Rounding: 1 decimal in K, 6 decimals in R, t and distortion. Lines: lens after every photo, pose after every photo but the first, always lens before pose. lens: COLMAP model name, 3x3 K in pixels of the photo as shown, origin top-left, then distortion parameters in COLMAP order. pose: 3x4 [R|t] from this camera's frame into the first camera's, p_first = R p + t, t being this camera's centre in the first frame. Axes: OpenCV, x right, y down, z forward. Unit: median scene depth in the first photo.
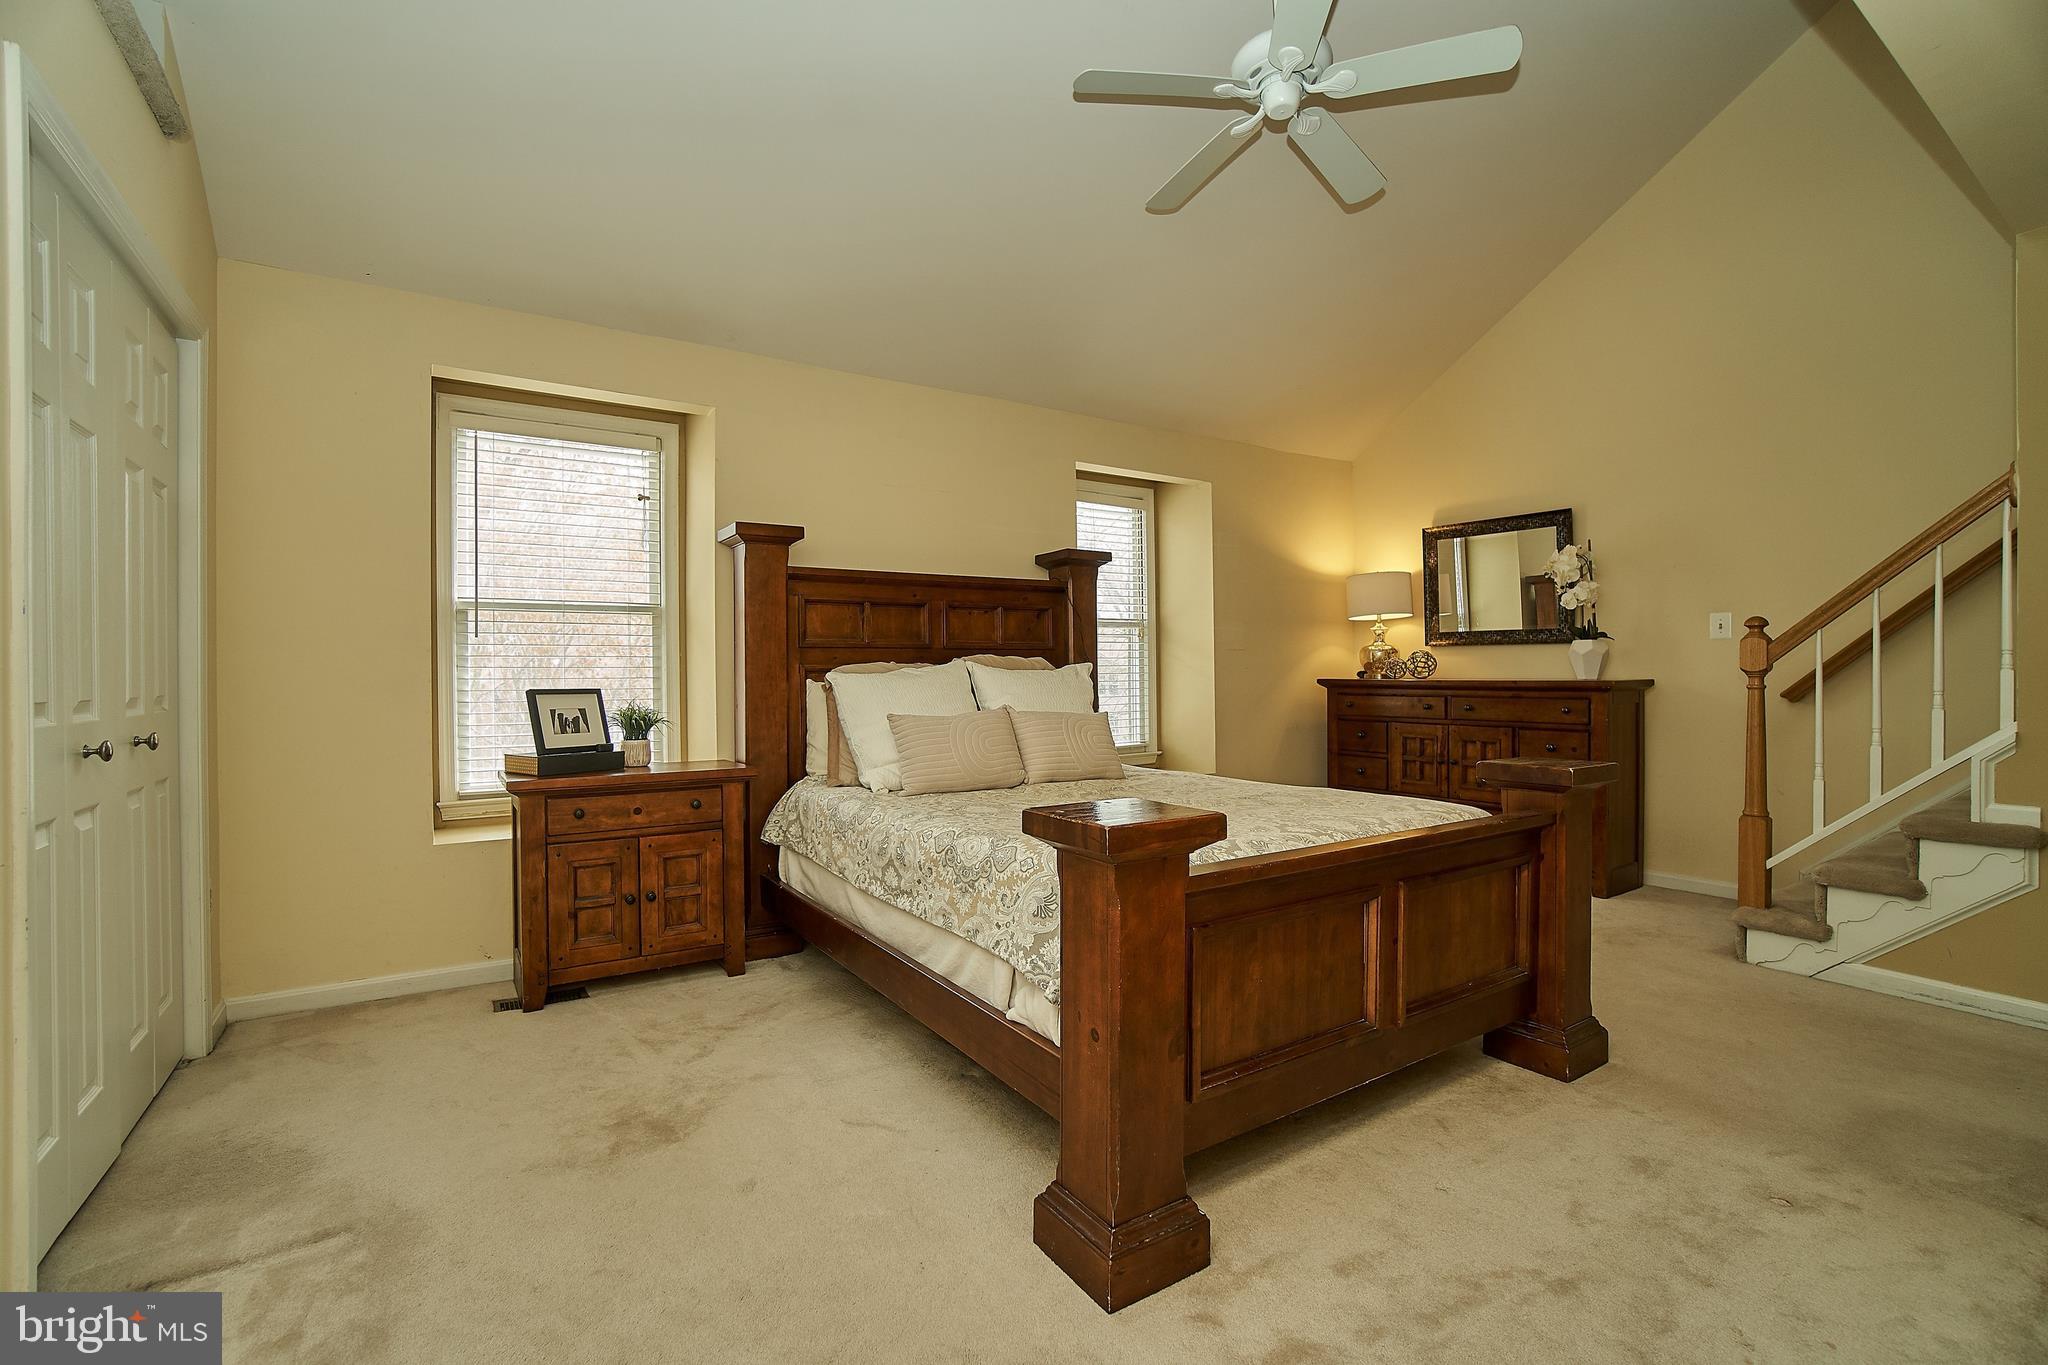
lens RADIAL K [[899.3, 0, 1018.2], [0, 899.3, 672.6], [0, 0, 1]] dist [-0.058782, 0.021279]
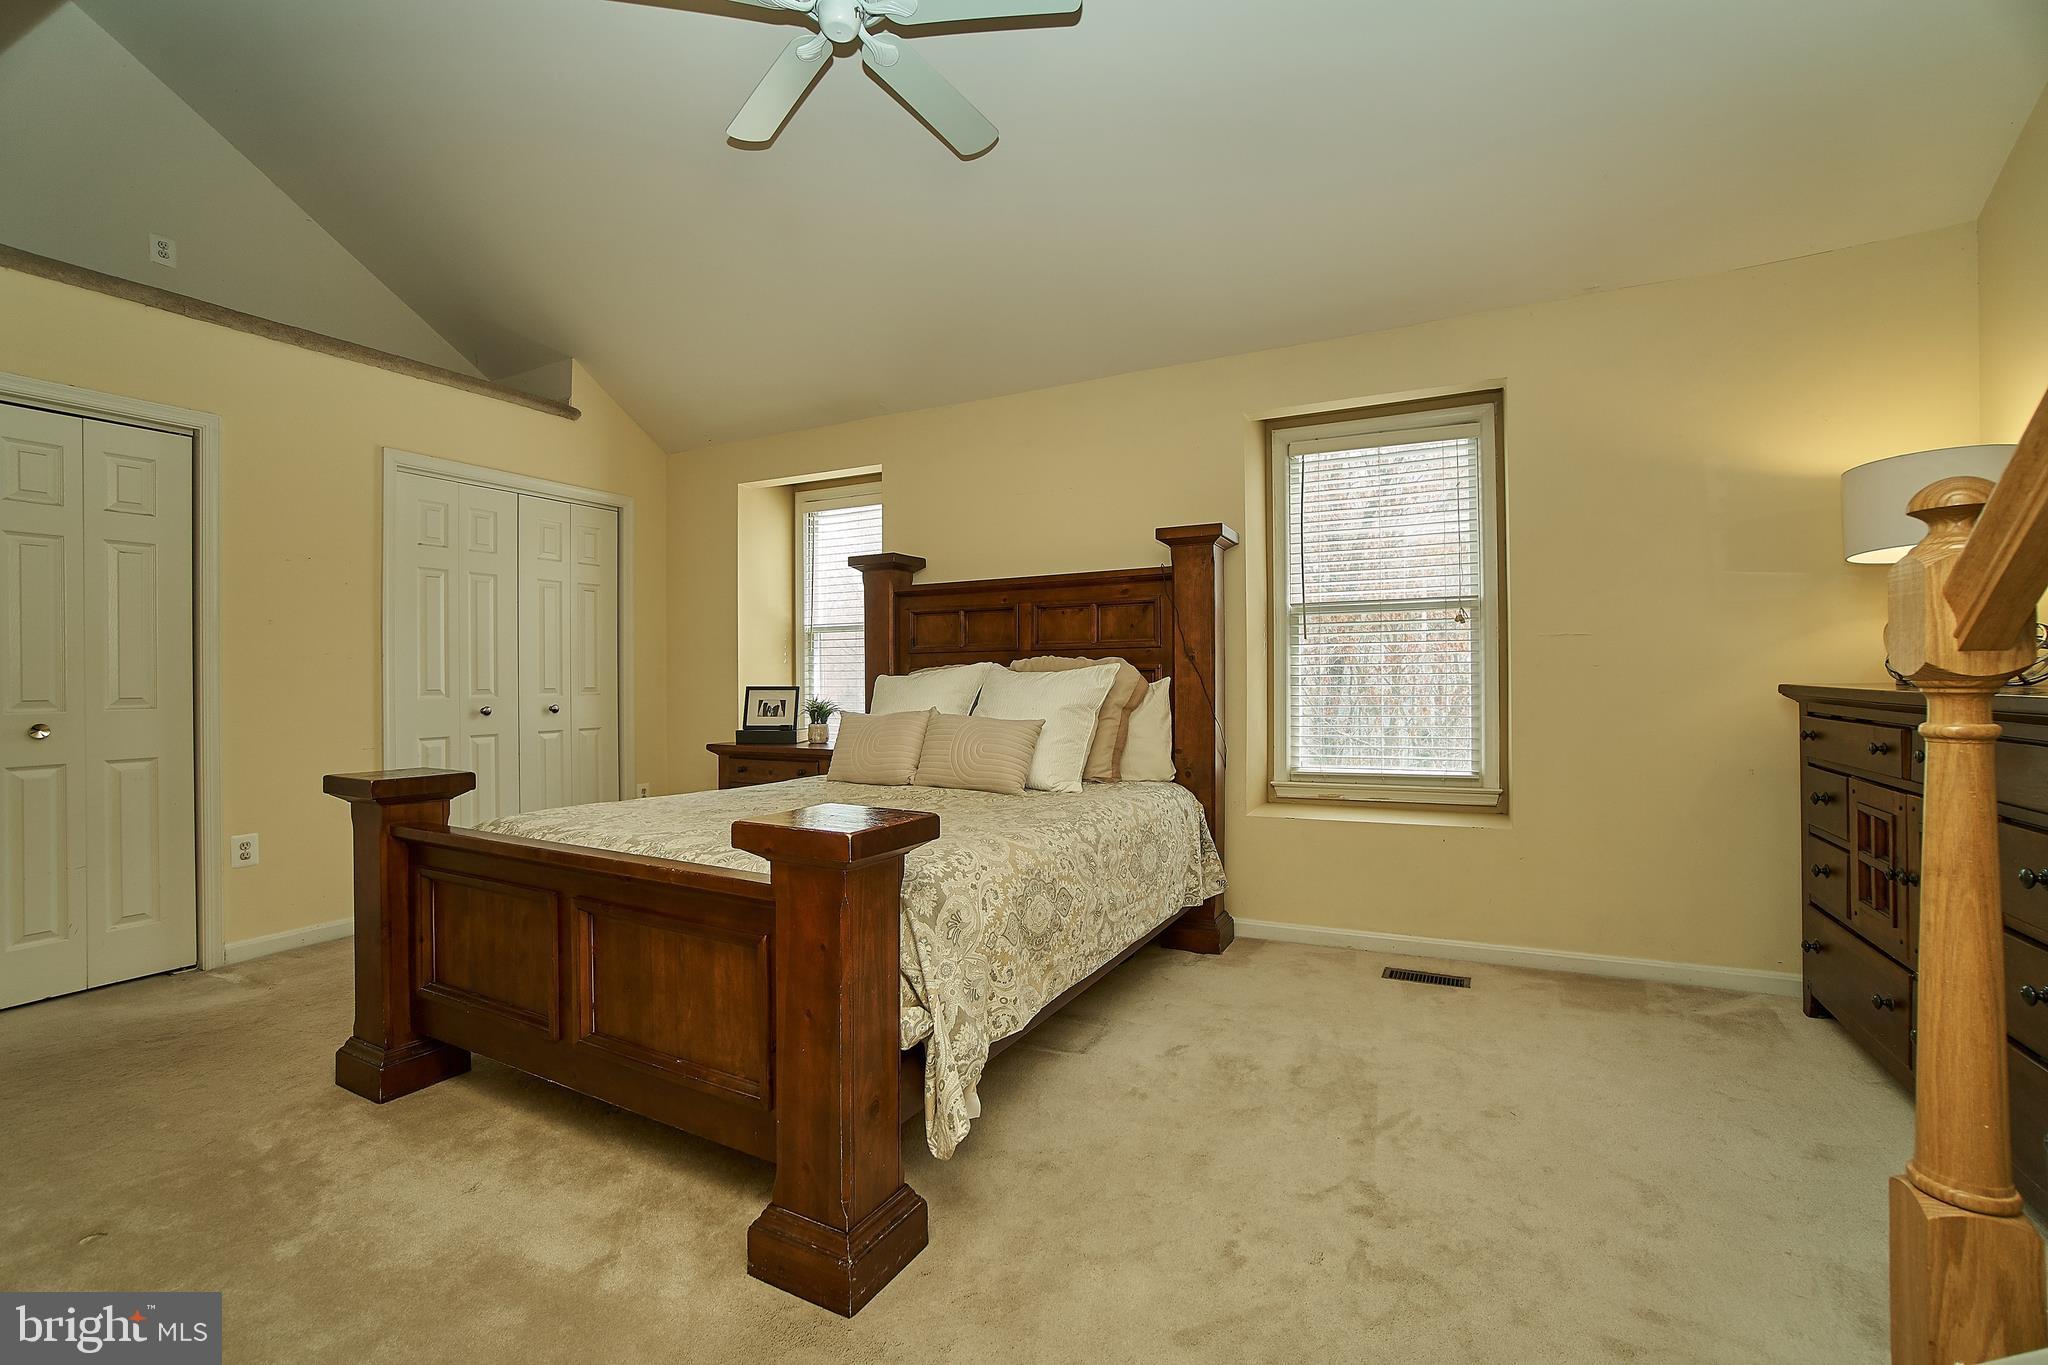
lens RADIAL K [[899.3, 0, 1018.2], [0, 899.3, 672.6], [0, 0, 1]] dist [-0.058782, 0.021279]
pose [[0.483484, -0.002467, -0.875350, 0.887483], [0.005299, 0.999986, 0.000109, -0.002369], [0.875337, -0.004692, 0.483491, 0.568491]]
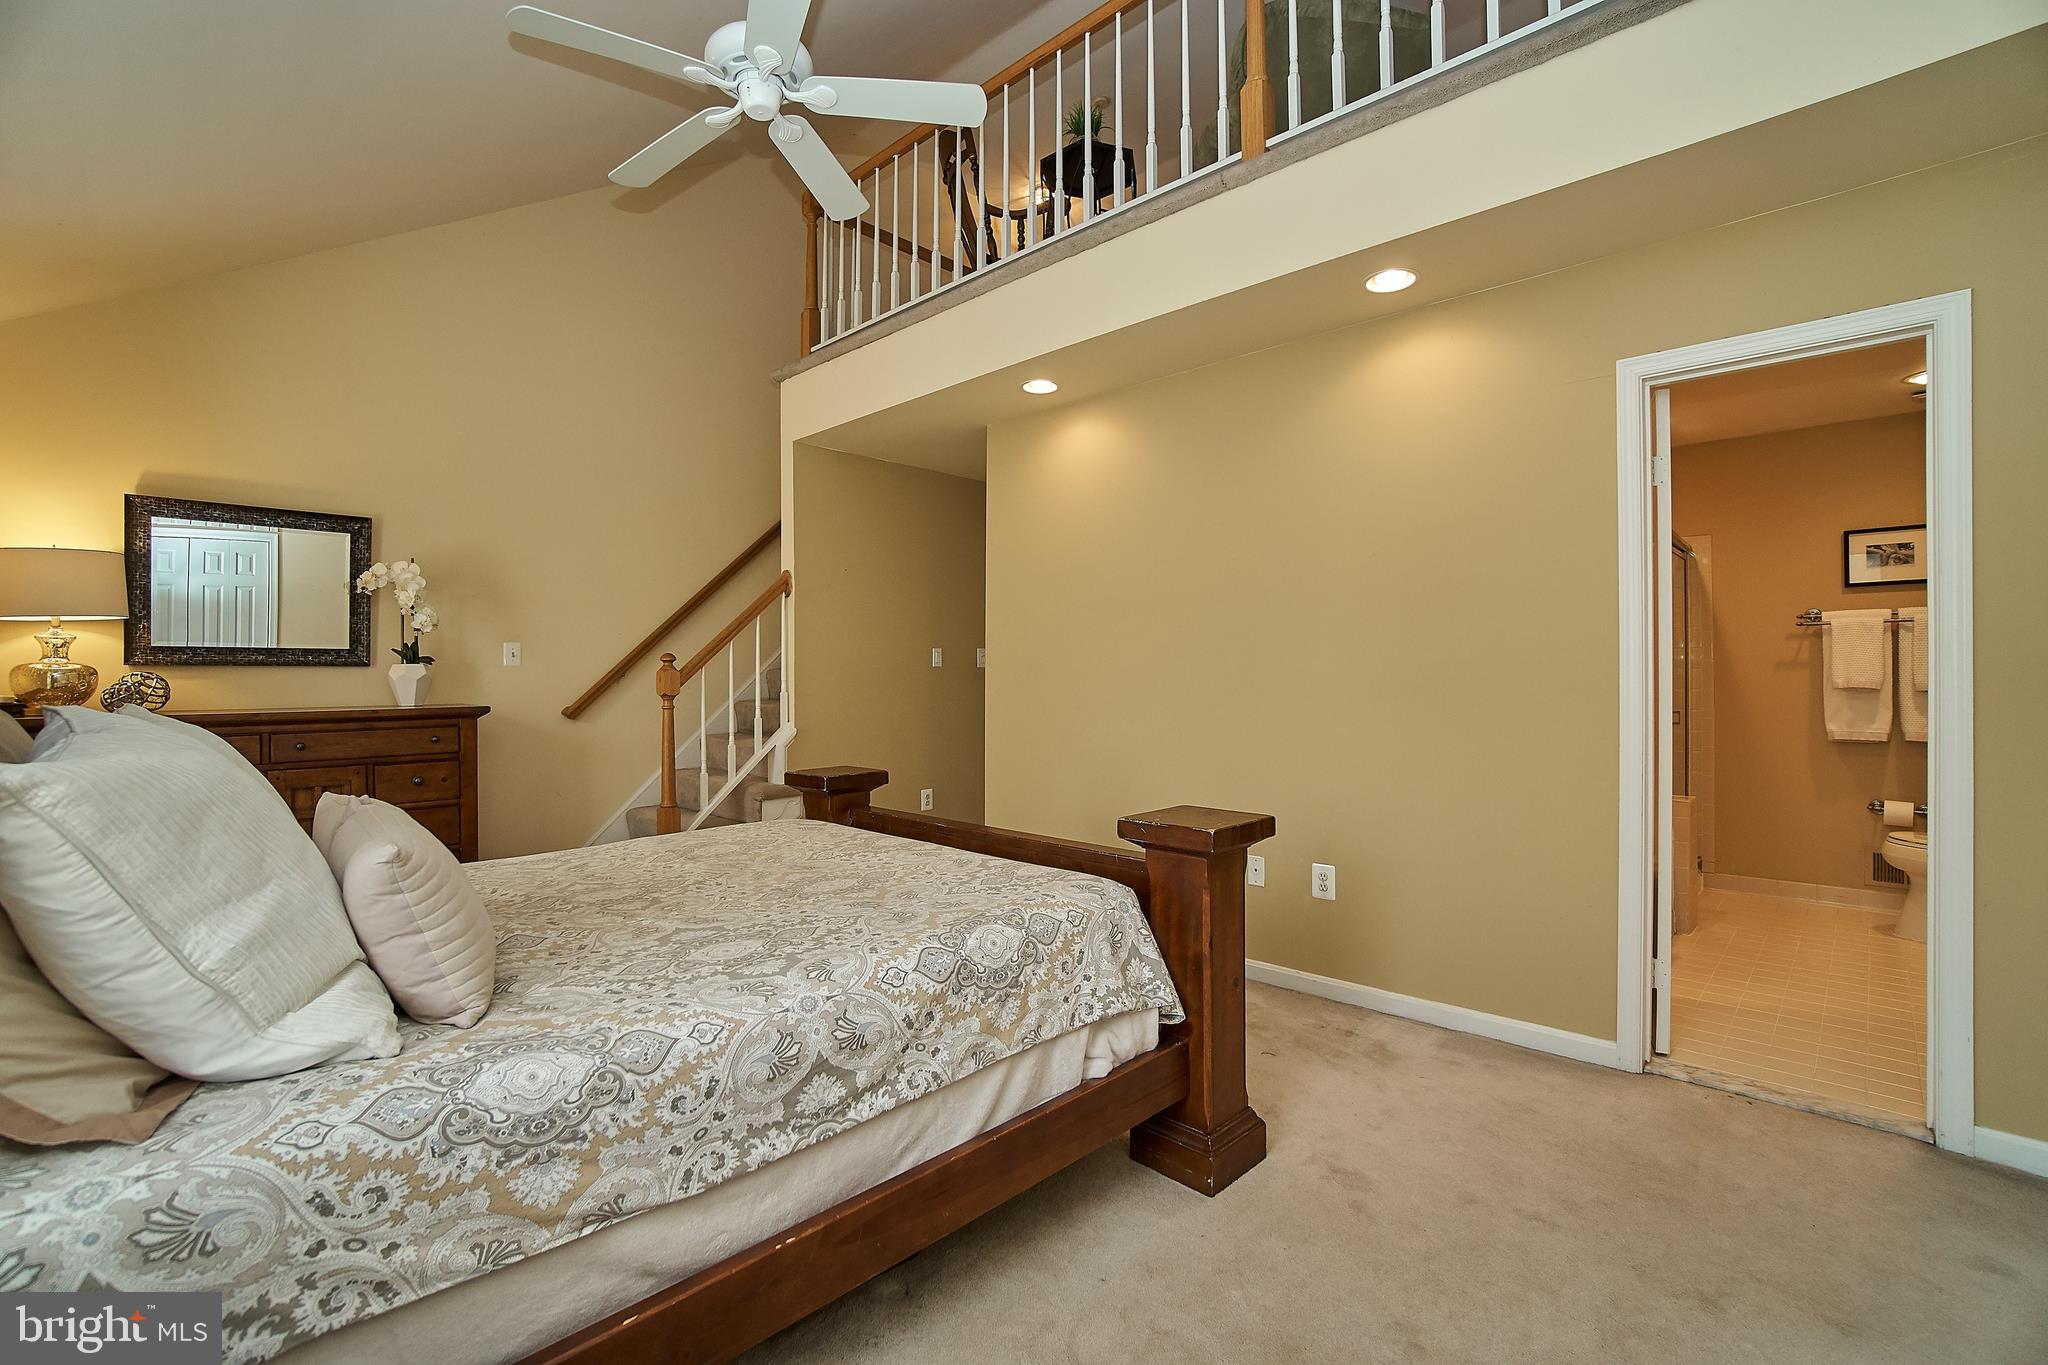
lens RADIAL K [[899.3, 0, 1018.2], [0, 899.3, 672.6], [0, 0, 1]] dist [-0.058782, 0.021279]
pose [[-0.211193, 0.004632, 0.977433, -0.523128], [0.007315, 0.999968, -0.003158, -0.025771], [-0.977417, 0.006483, -0.211220, 0.723942]]
